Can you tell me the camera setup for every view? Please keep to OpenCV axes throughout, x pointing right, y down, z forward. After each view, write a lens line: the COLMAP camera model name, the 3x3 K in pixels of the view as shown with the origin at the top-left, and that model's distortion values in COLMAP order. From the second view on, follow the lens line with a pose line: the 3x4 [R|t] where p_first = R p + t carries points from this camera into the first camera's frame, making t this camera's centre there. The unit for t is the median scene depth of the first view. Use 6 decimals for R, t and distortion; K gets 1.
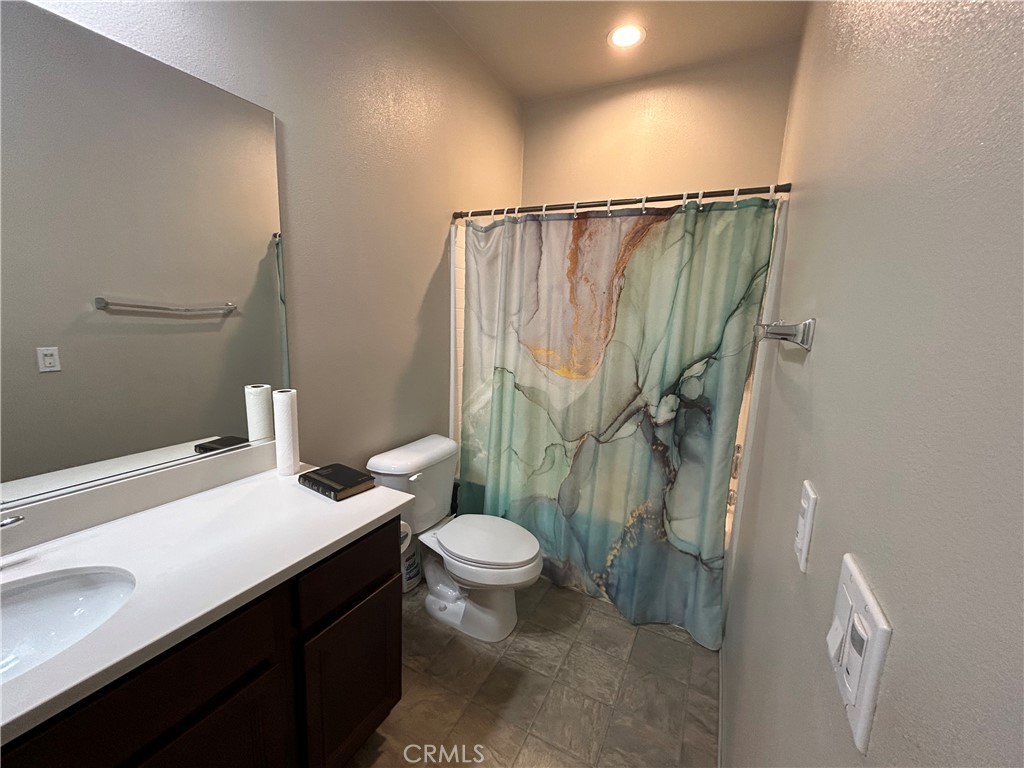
lens RADIAL K [[408.0, 0, 512.5], [0, 408.0, 383.7], [0, 0, 1]] dist [-0.003132, 0.000790]
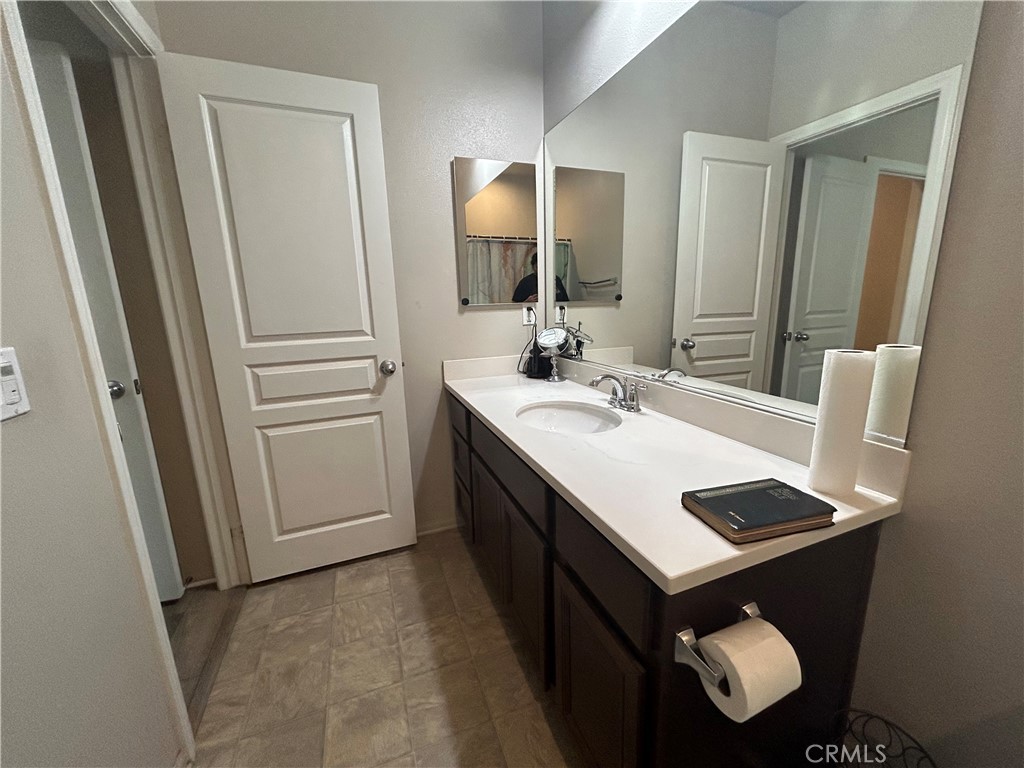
lens RADIAL K [[408.0, 0, 515.1], [0, 408.0, 386.2], [0, 0, 1]] dist [-0.003132, 0.000790]
pose [[-0.656067, 0.129737, -0.743468, 0.552775], [-0.121961, 0.953940, 0.274088, -0.129844], [0.744783, 0.270494, -0.610026, 1.603612]]
